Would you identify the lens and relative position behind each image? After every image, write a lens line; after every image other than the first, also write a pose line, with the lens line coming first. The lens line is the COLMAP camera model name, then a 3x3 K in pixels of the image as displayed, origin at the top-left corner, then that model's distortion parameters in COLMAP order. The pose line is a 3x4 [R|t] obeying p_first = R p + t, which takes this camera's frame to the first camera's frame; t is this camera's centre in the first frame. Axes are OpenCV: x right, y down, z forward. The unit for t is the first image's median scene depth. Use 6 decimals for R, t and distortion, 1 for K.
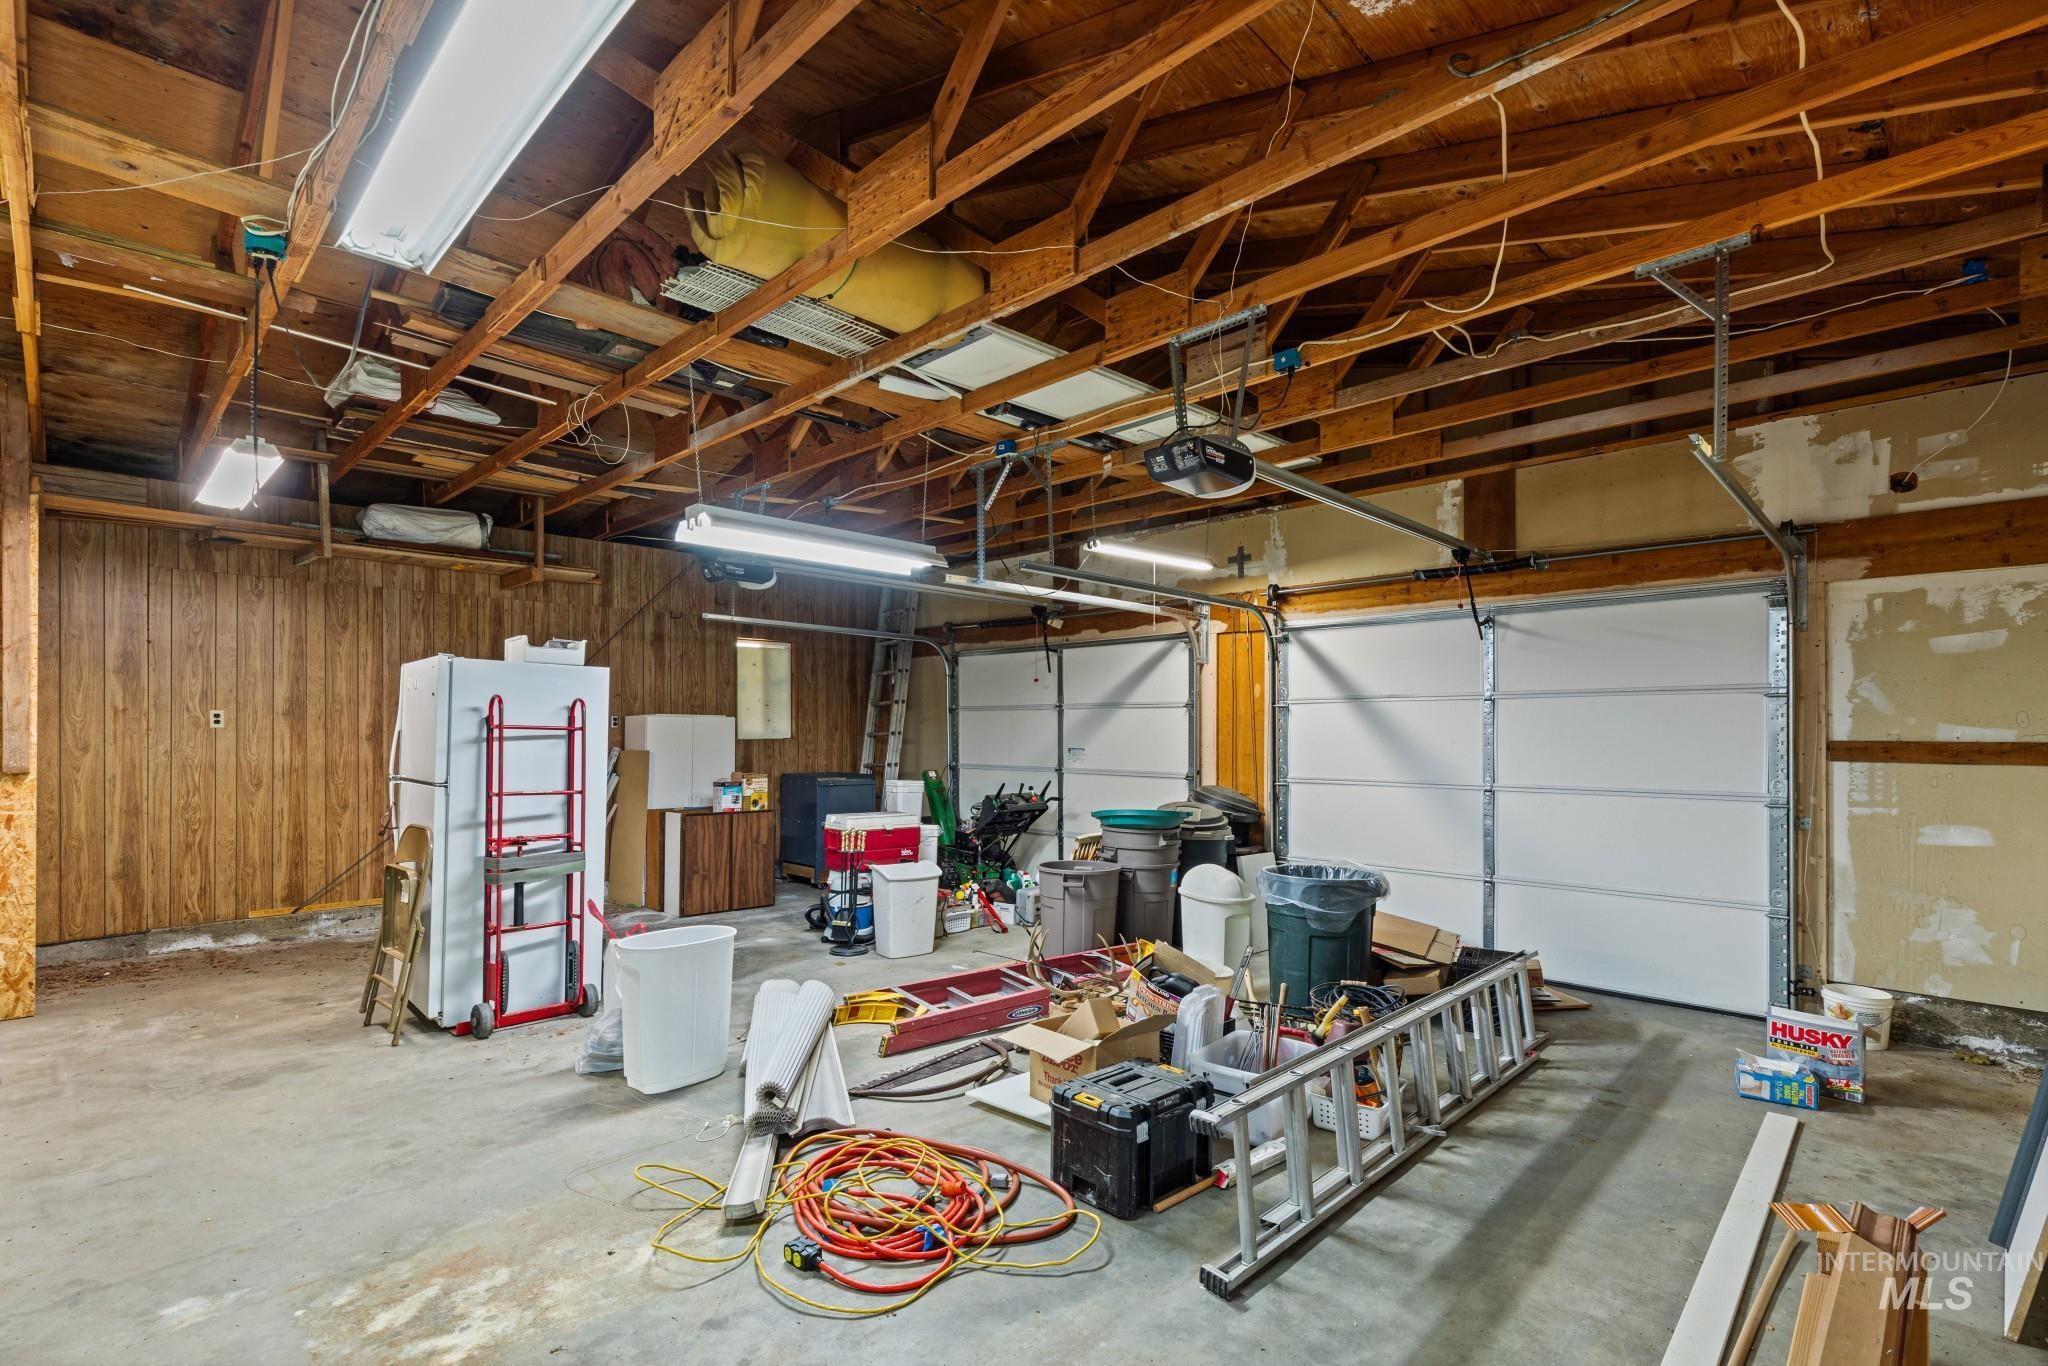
lens RADIAL K [[939.4, 0, 1030.0], [0, 939.4, 732.2], [0, 0, 1]] dist [-0.000991, -0.000218]
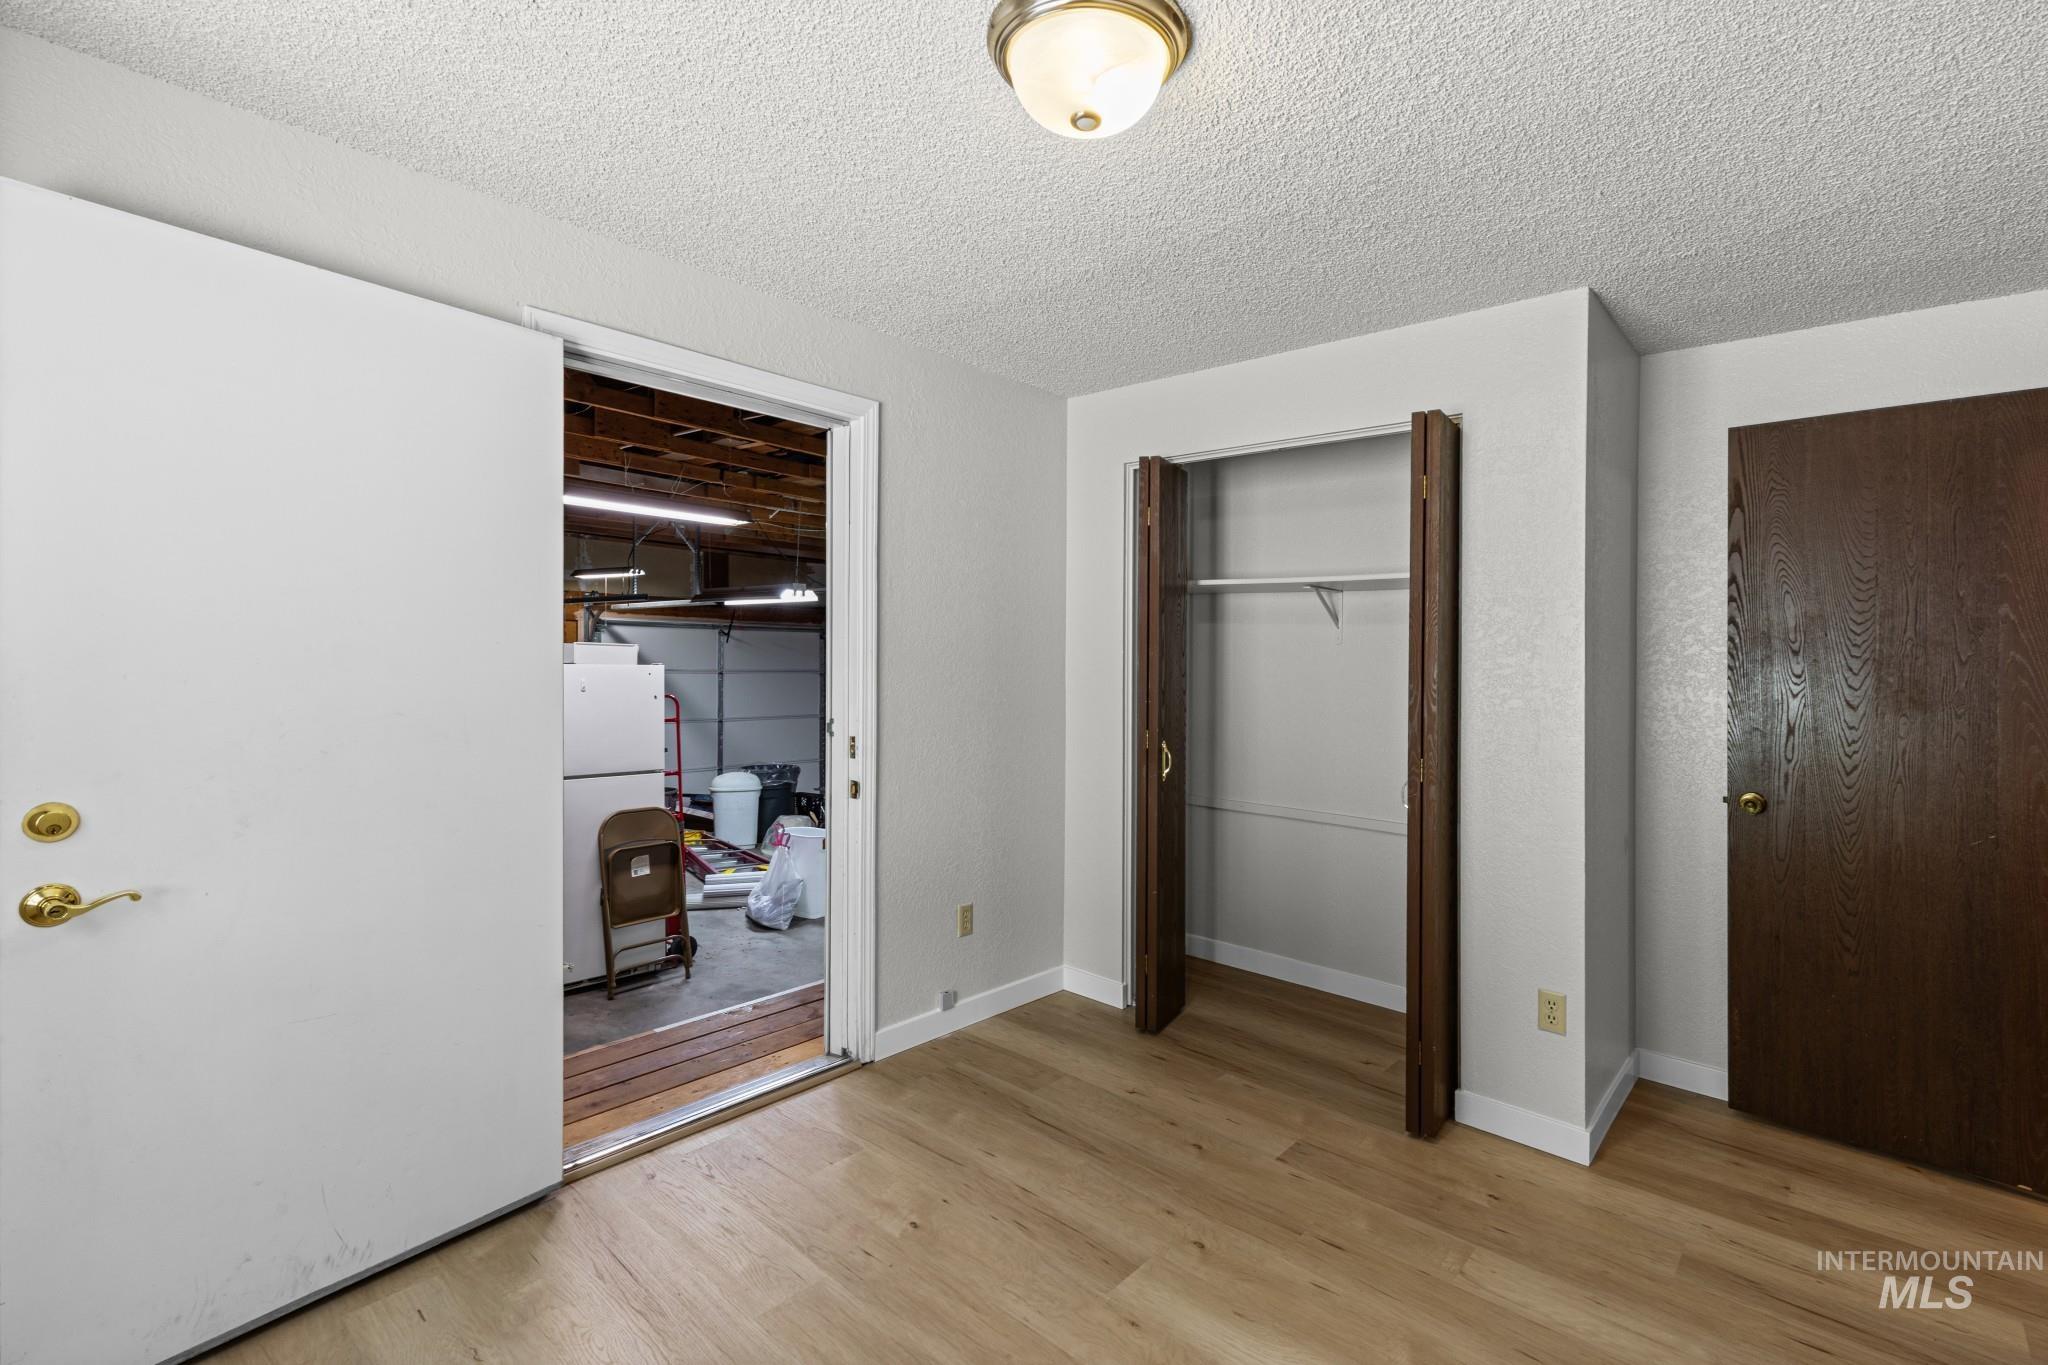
lens RADIAL K [[928.9, 0, 1024.0], [0, 928.9, 682.5], [0, 0, 1]] dist [-0.000231, -0.000043]
pose [[-0.045681, -0.016957, 0.998812, -1.422085], [-0.006440, 0.999840, 0.016680, -0.051559], [-0.998935, -0.005670, -0.045783, 0.471104]]
